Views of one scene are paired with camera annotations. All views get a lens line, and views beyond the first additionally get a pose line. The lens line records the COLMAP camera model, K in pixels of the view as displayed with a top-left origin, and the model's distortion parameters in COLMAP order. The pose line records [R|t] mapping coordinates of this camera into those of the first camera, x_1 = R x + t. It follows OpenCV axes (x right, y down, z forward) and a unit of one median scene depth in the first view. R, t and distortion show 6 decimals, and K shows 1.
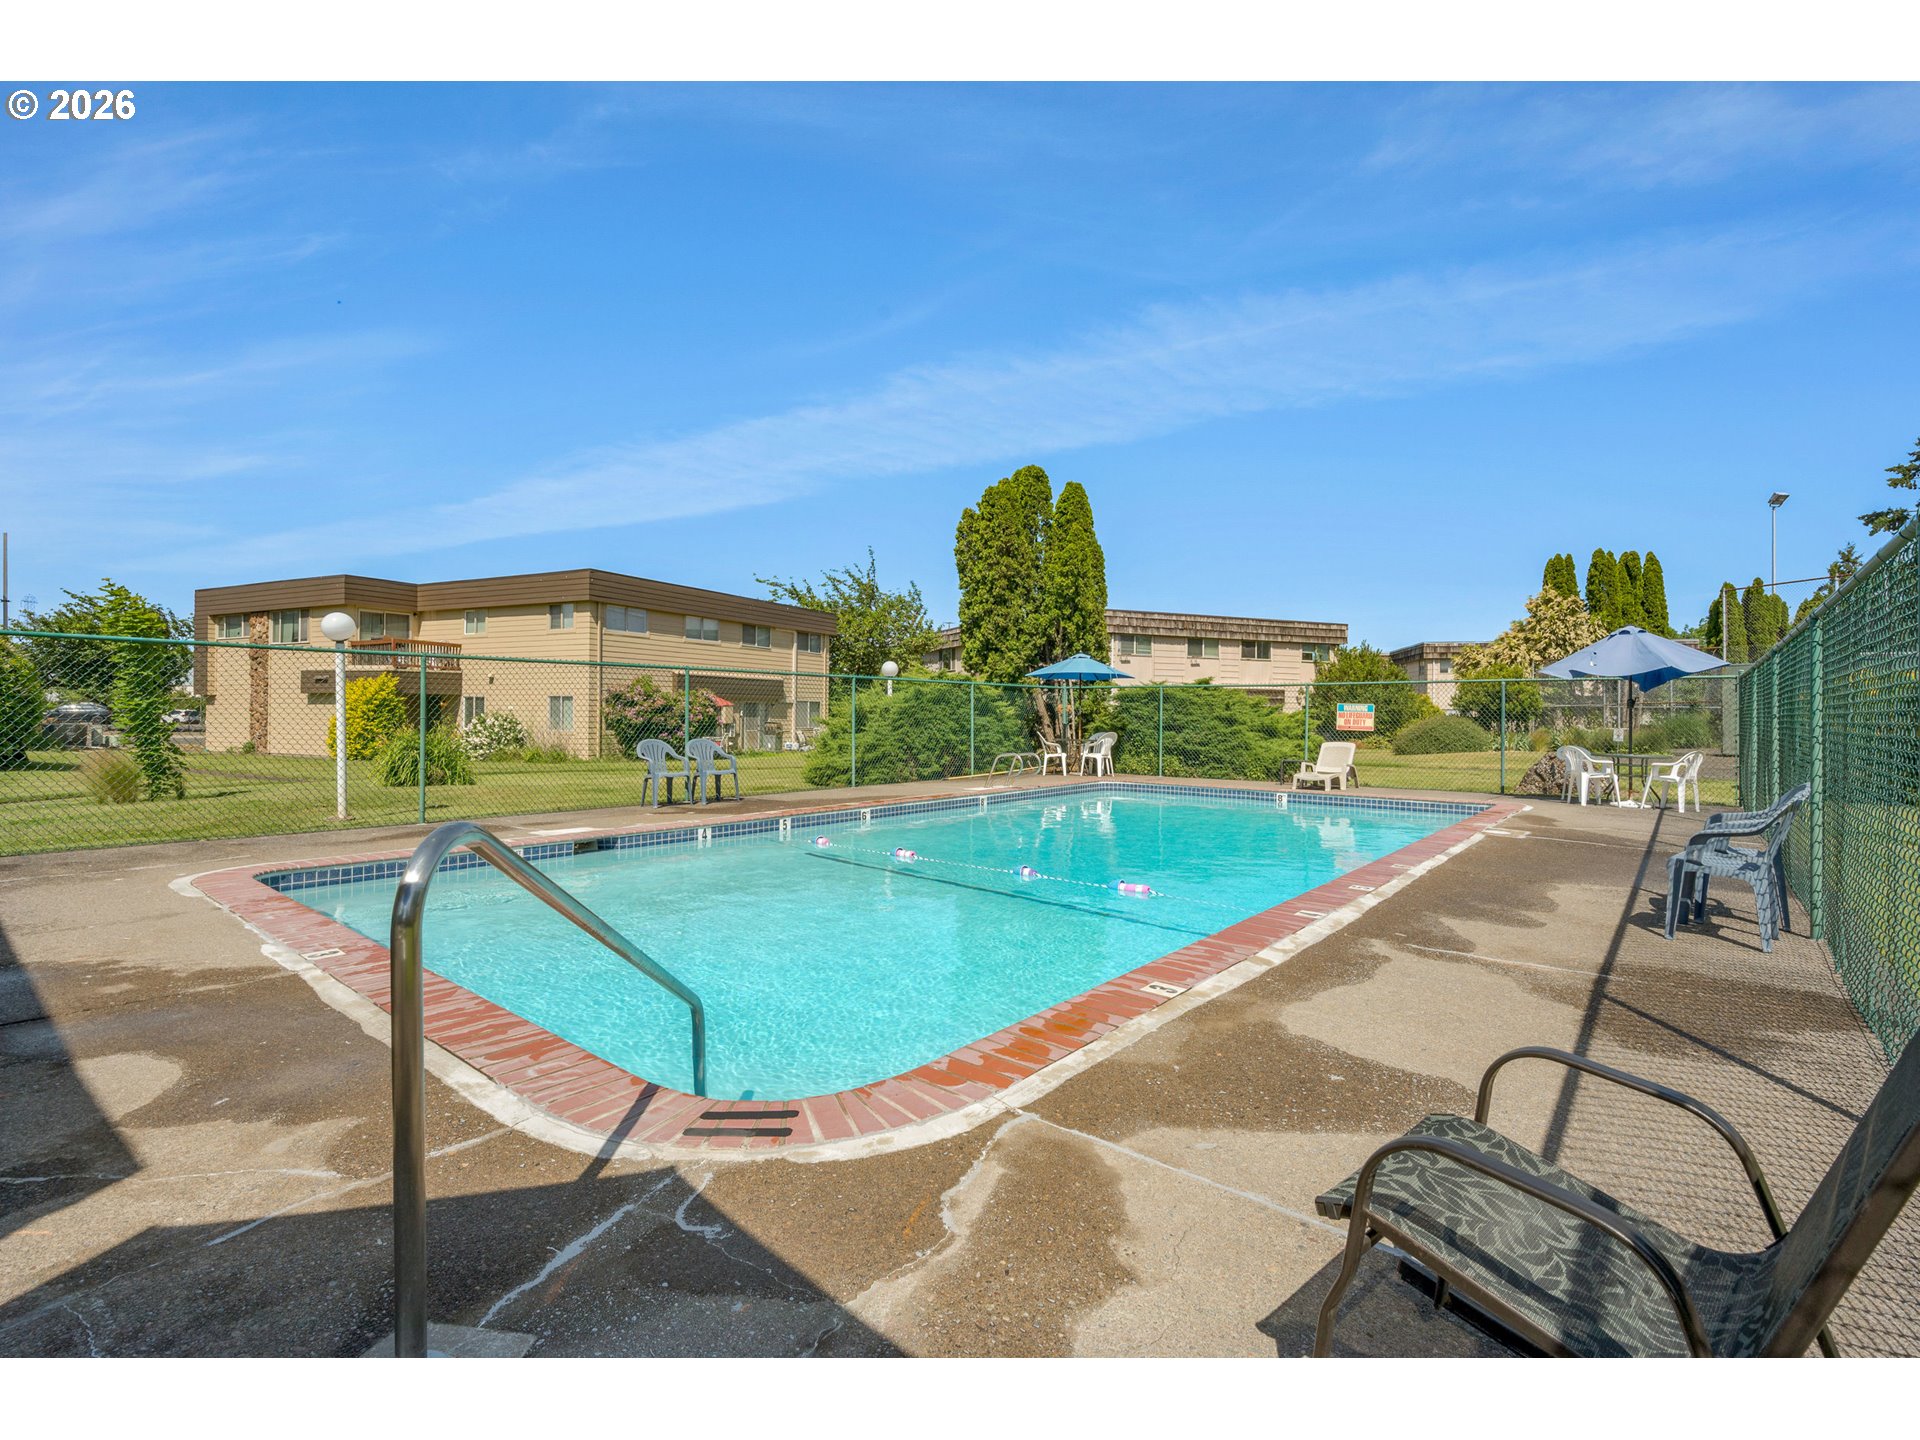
lens RADIAL K [[858.1, 0, 963.5], [0, 858.1, 715.1], [0, 0, 1]] dist [-0.002917, -0.000397]
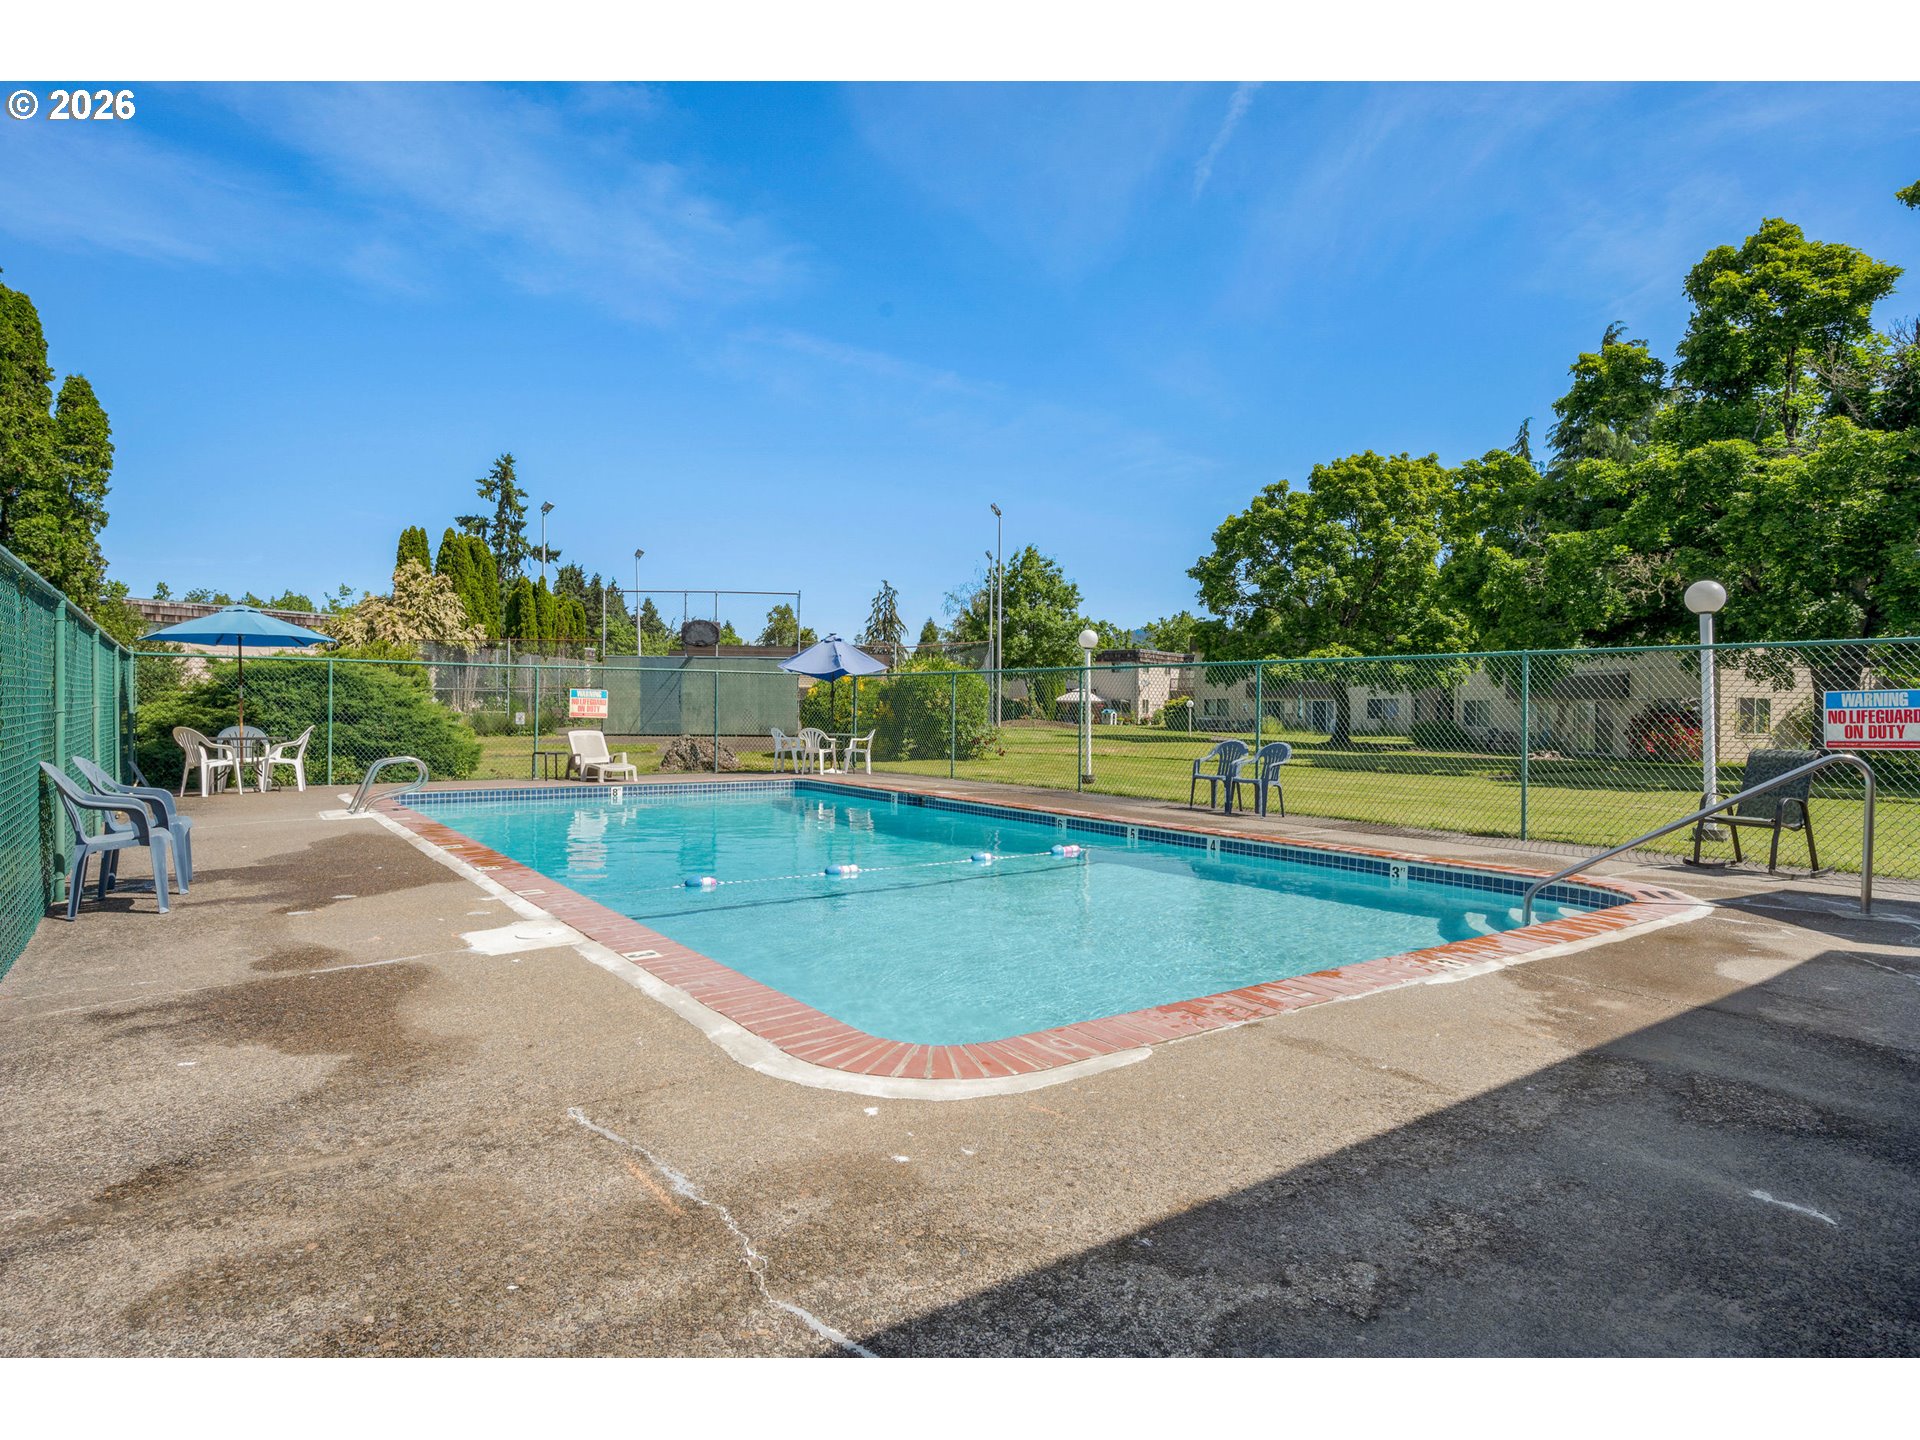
lens RADIAL K [[1023.3, 0, 960.1], [0, 1023.3, 714.0], [0, 0, 1]] dist [-0.000127, -0.000744]
pose [[0.226167, -0.012780, 0.974005, -0.550495], [-0.006584, 0.999871, 0.014648, -0.005270], [-0.974066, -0.009726, 0.226053, 0.346118]]
